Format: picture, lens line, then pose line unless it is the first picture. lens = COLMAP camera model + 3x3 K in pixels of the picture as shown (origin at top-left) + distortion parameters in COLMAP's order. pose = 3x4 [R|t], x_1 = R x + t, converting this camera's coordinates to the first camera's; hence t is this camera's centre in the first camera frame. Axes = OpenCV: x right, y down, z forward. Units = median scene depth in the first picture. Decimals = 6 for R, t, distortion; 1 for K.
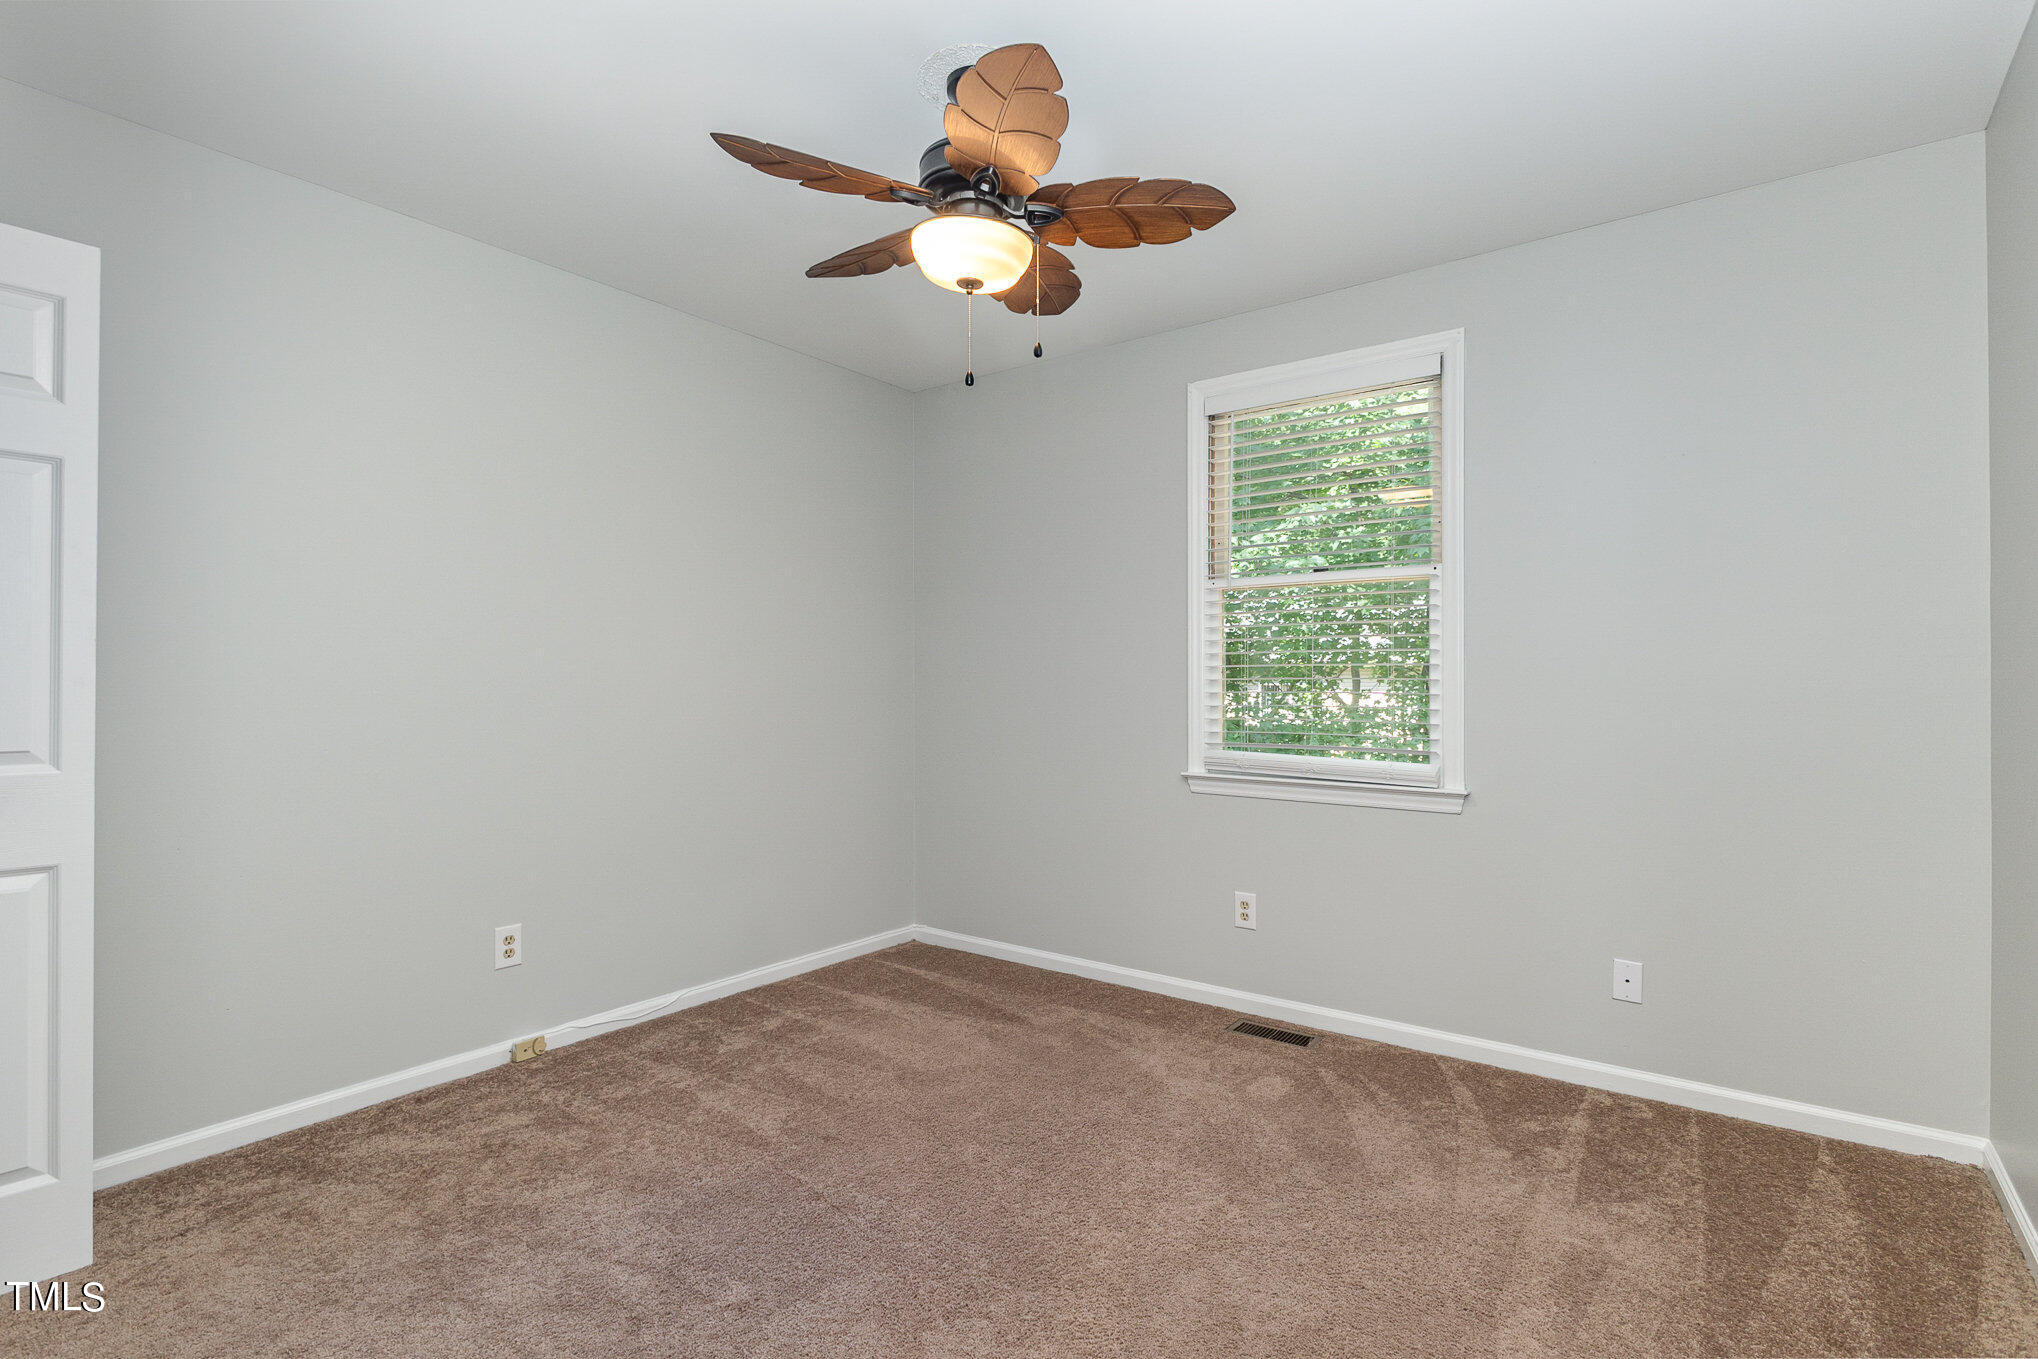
lens RADIAL K [[960.8, 0, 1022.3], [0, 960.8, 684.5], [0, 0, 1]] dist [-0.000431, -0.001238]
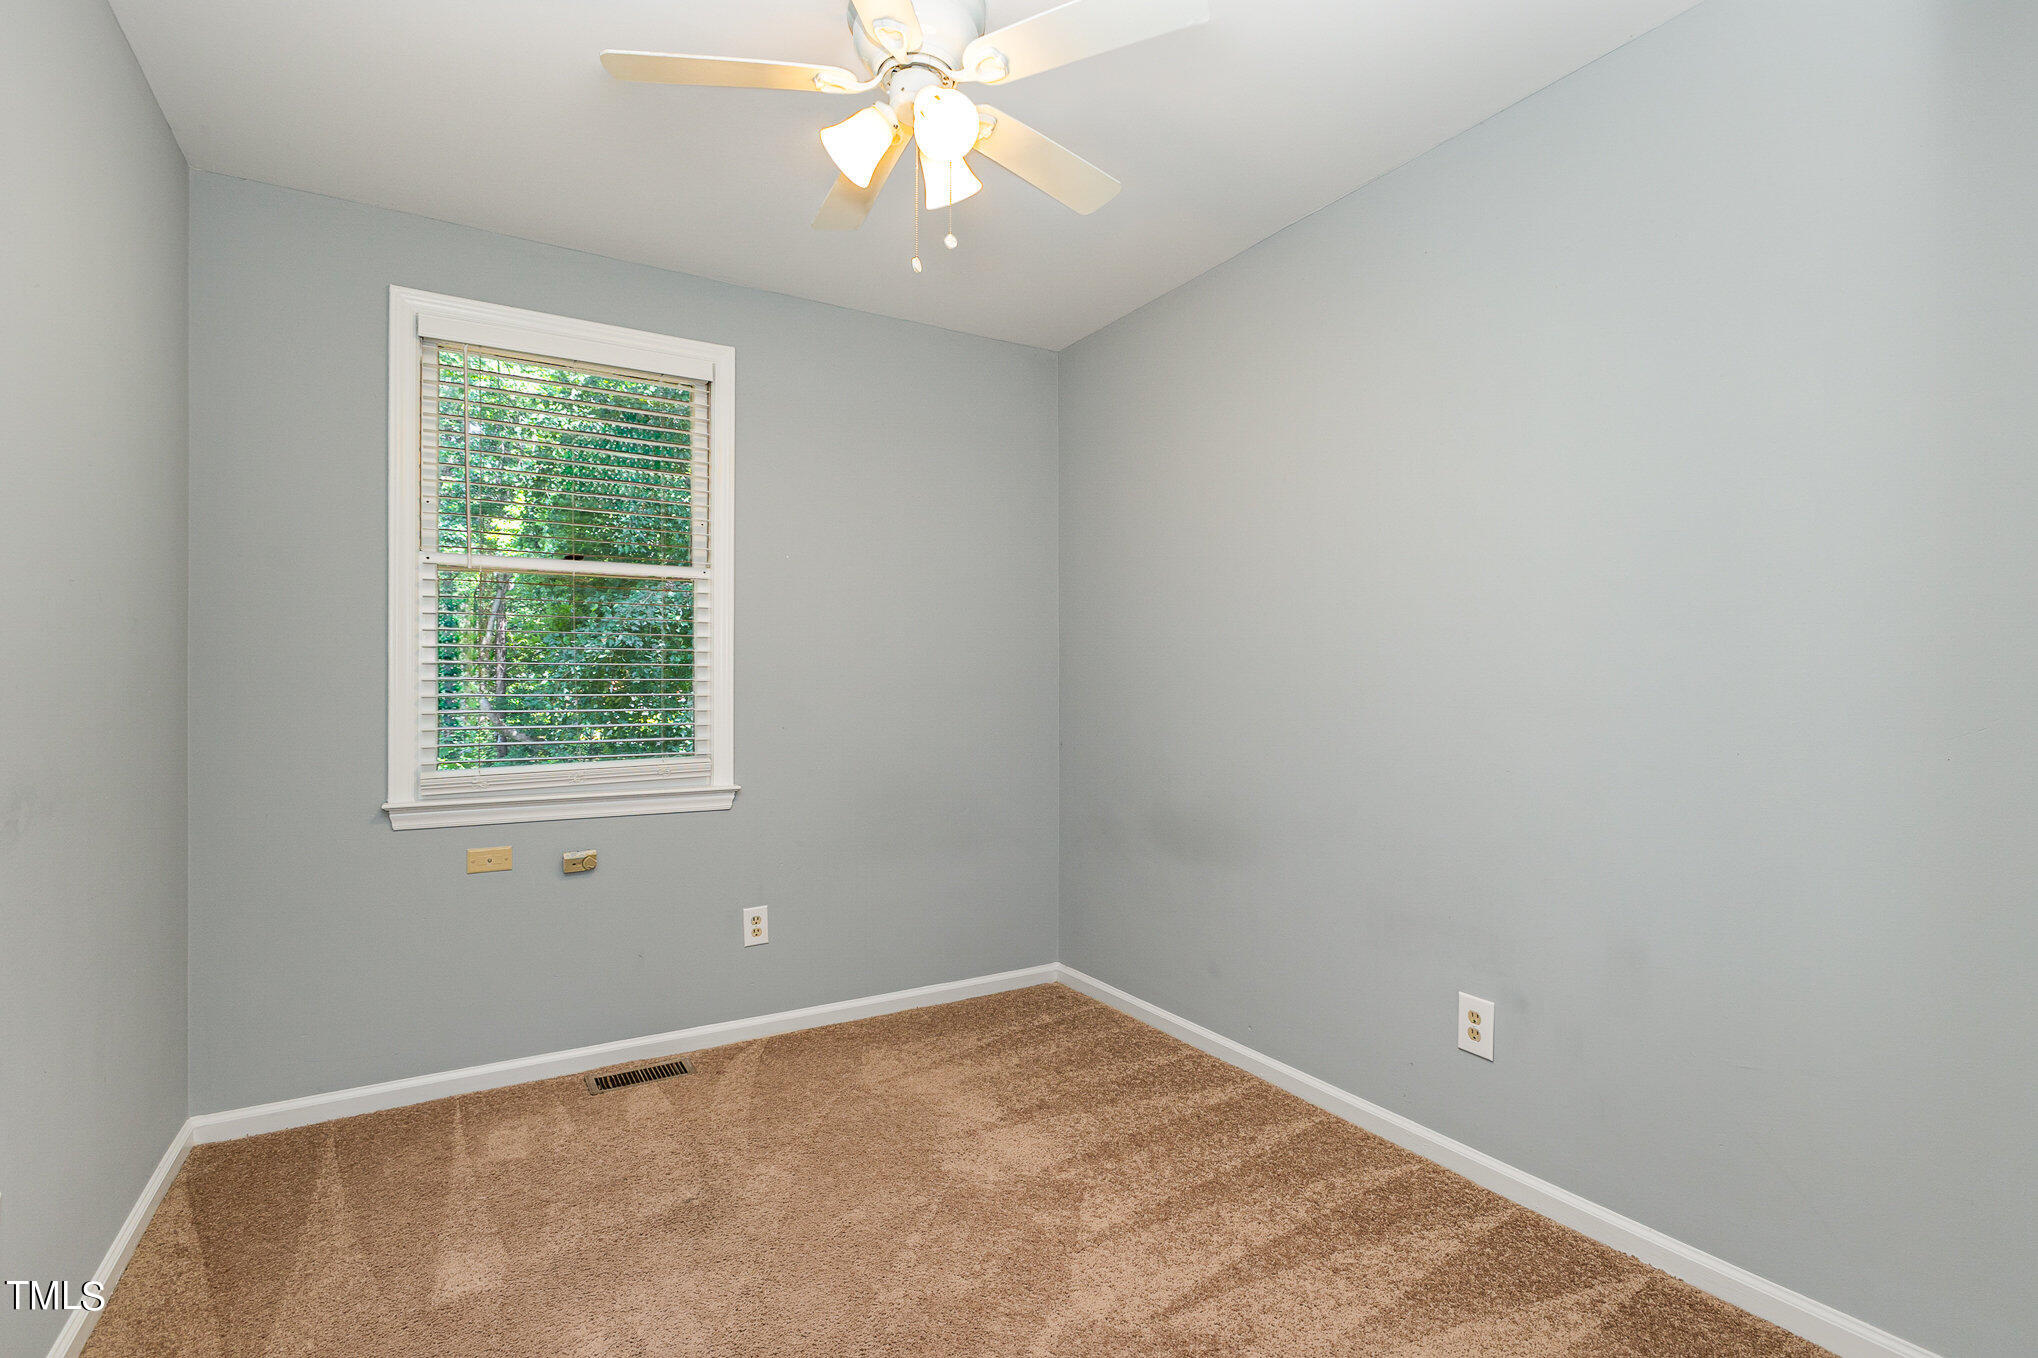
lens RADIAL K [[960.8, 0, 1036.1], [0, 960.8, 684.7], [0, 0, 1]] dist [-0.000431, -0.001238]
pose [[0.355389, -0.001015, 0.934718, -0.403065], [0.000776, 0.999999, 0.000791, -0.001329], [-0.934718, 0.000444, 0.355389, 0.306508]]
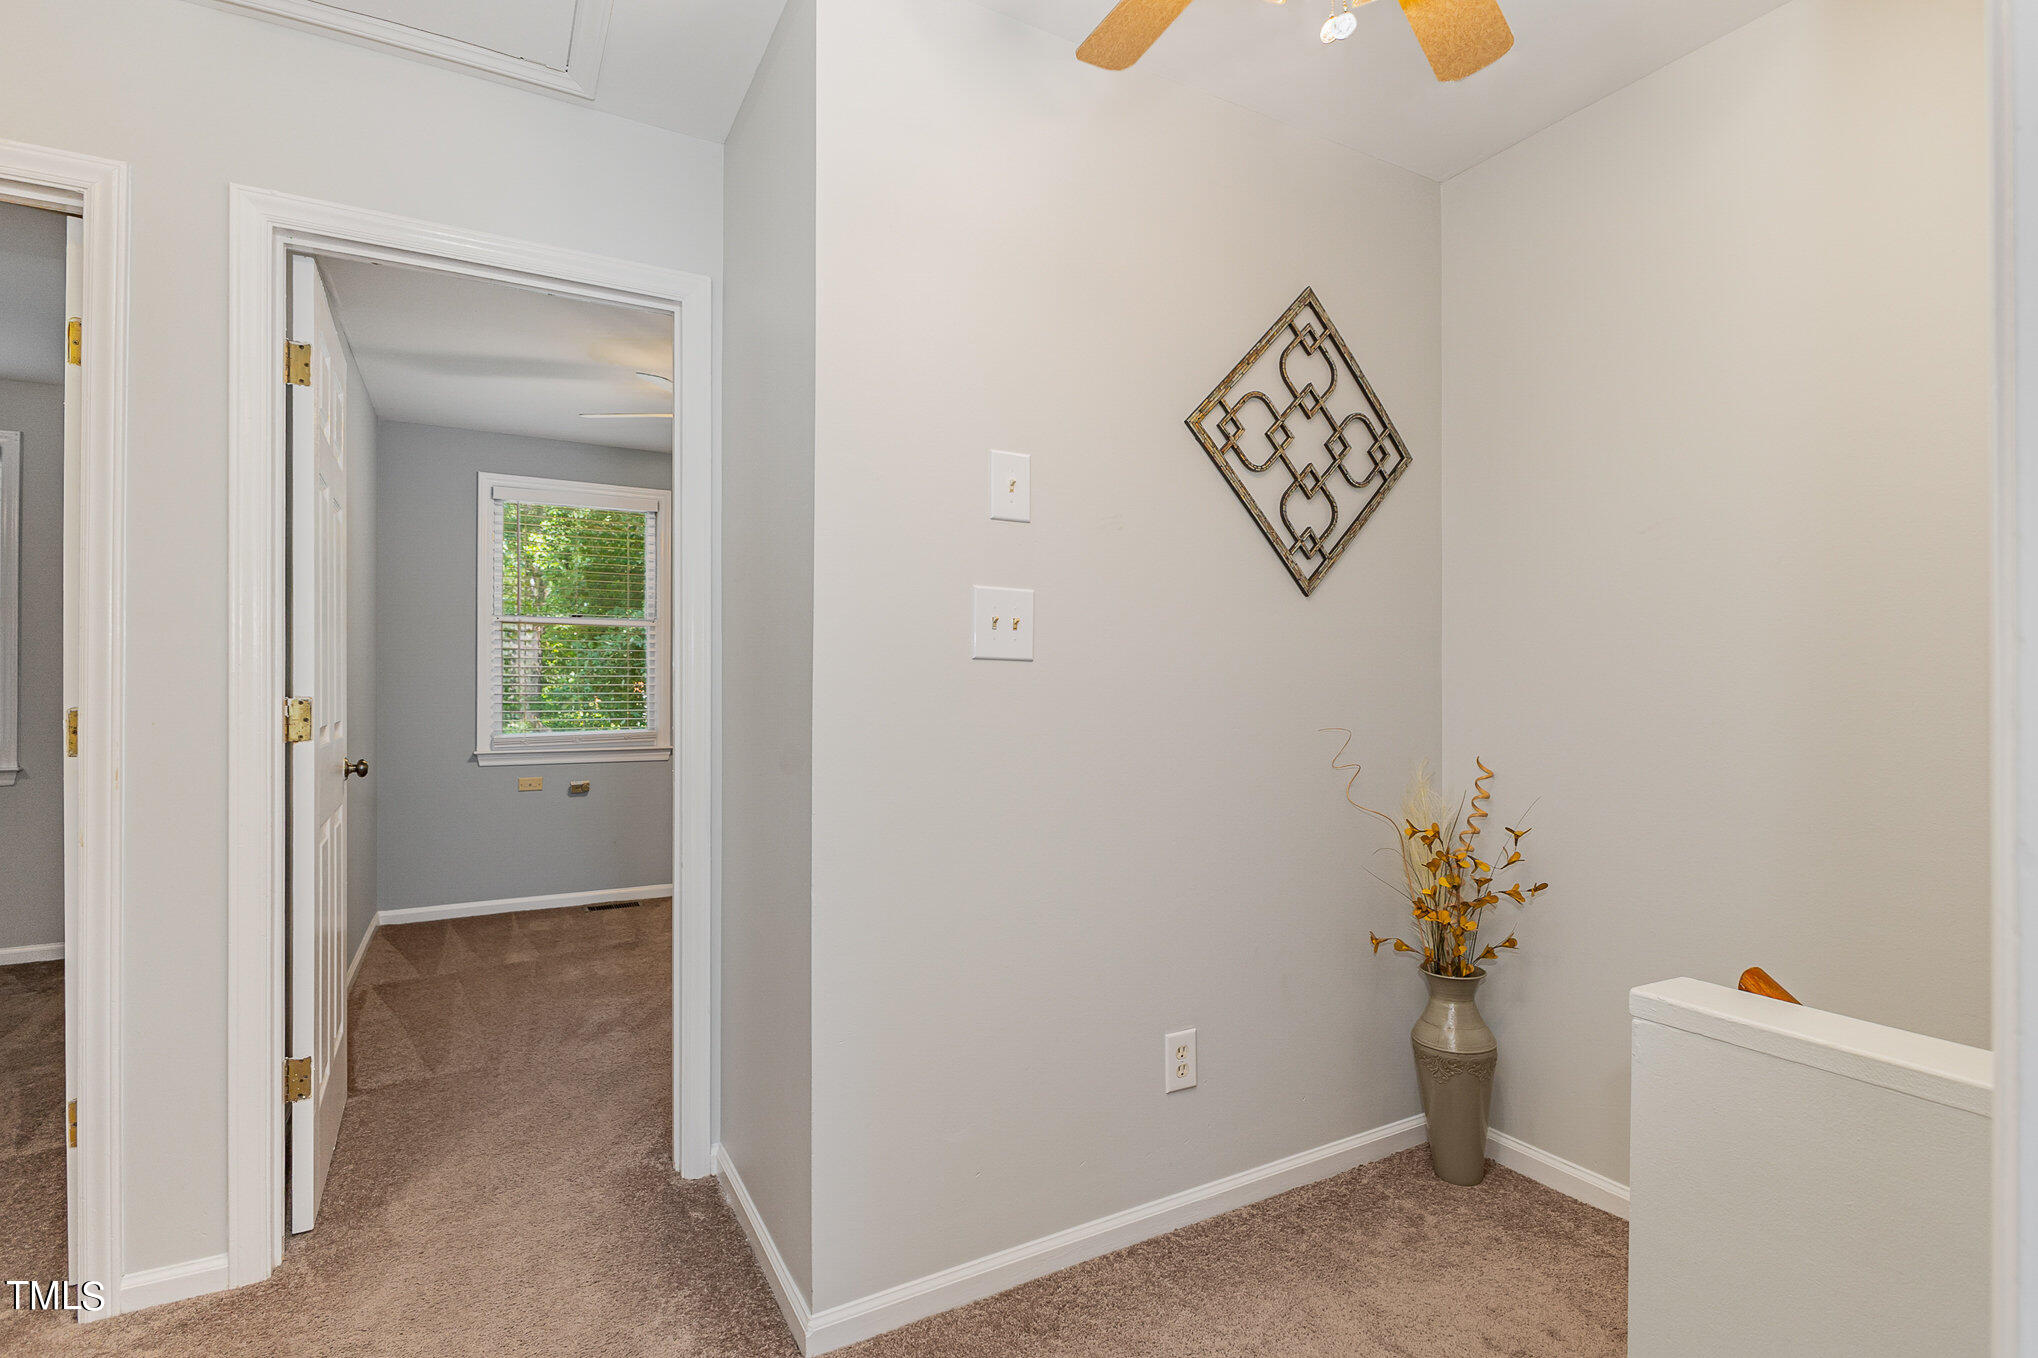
lens RADIAL K [[960.8, 0, 1026.8], [0, 960.8, 687.0], [0, 0, 1]] dist [-0.000431, -0.001238]
pose [[0.389830, -0.000379, 0.920887, -0.925333], [-0.001209, 0.999999, 0.000923, -0.004104], [-0.920886, -0.001473, 0.389829, -0.316121]]
